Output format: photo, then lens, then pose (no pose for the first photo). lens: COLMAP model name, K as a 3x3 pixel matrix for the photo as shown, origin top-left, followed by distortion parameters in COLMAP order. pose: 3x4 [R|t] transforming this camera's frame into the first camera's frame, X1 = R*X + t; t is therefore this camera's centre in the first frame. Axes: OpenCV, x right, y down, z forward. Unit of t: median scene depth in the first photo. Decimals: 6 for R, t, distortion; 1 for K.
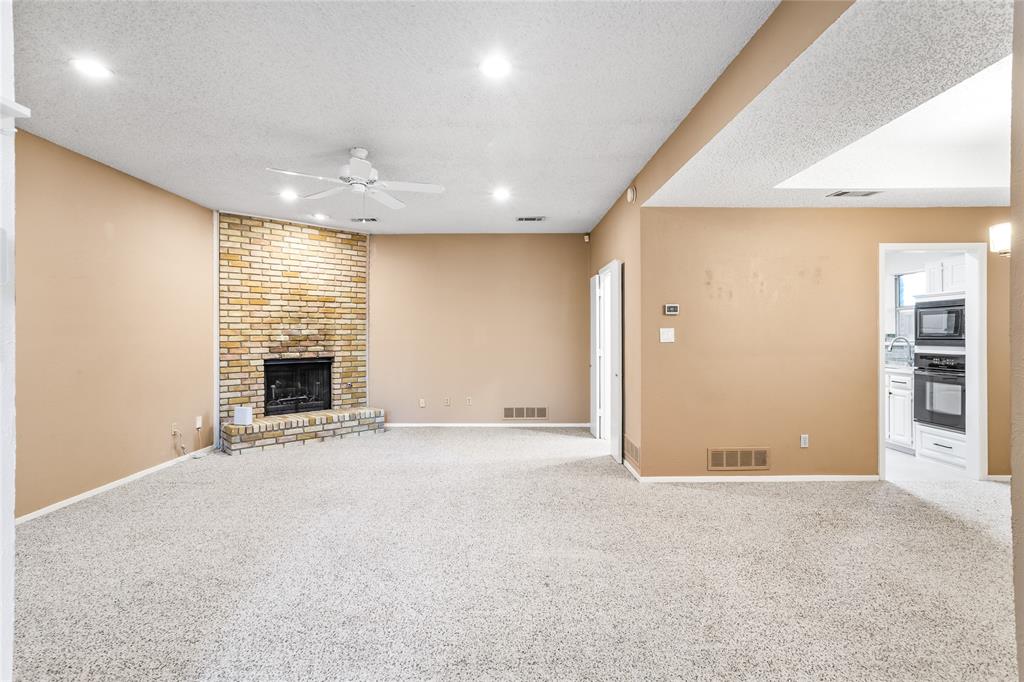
lens RADIAL K [[496.9, 0, 502.0], [0, 496.9, 336.1], [0, 0, 1]] dist [-0.022304, 0.006332]
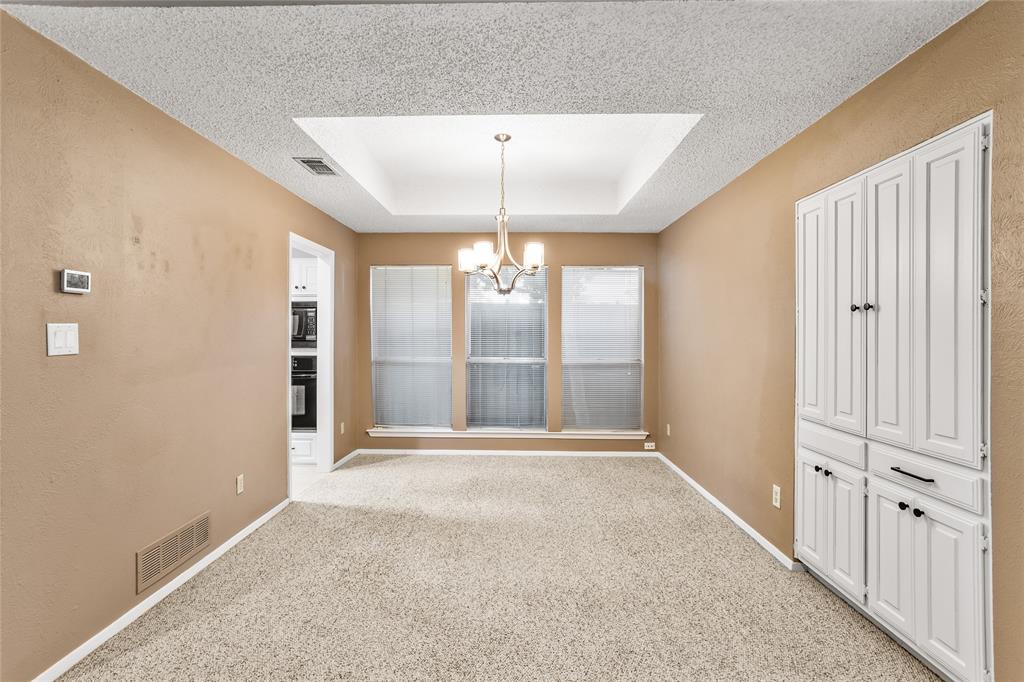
lens RADIAL K [[496.9, 0, 506.6], [0, 496.9, 341.6], [0, 0, 1]] dist [-0.022304, 0.006332]
pose [[0.016130, -0.012781, 0.999788, -0.071873], [0.000934, 0.999918, 0.012767, -0.003514], [-0.999869, 0.000728, 0.016141, 0.436023]]
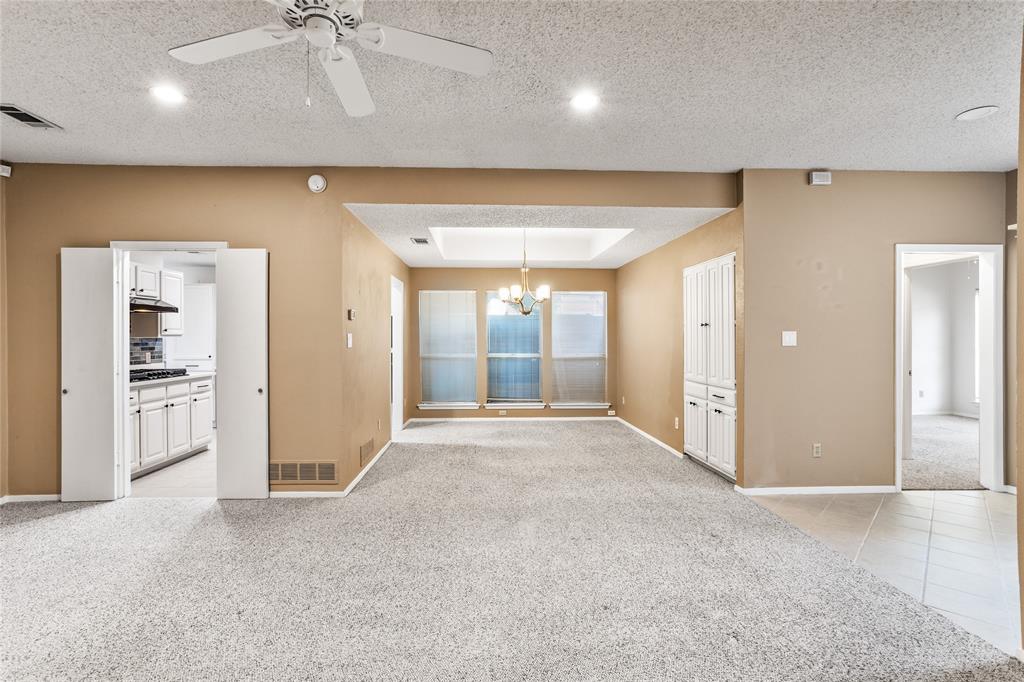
lens RADIAL K [[496.9, 0, 506.6], [0, 496.9, 339.3], [0, 0, 1]] dist [-0.022304, 0.006332]
pose [[-0.050715, -0.001929, 0.998711, -0.492064], [0.005269, 0.999984, 0.002199, -0.003671], [-0.998699, 0.005373, -0.050704, 0.540284]]
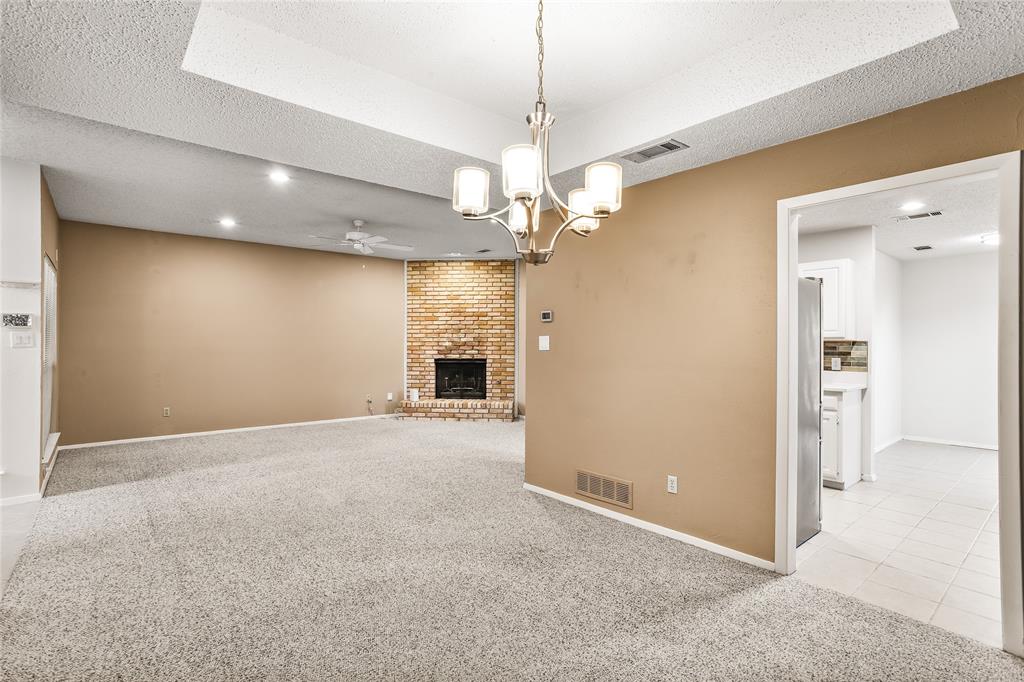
lens RADIAL K [[496.9, 0, 505.7], [0, 496.9, 346.3], [0, 0, 1]] dist [-0.022304, 0.006332]
pose [[0.643806, 0.011080, -0.765109, 0.750374], [-0.006969, 0.999939, 0.008617, -0.002611], [0.765157, -0.000216, 0.643844, 0.231433]]
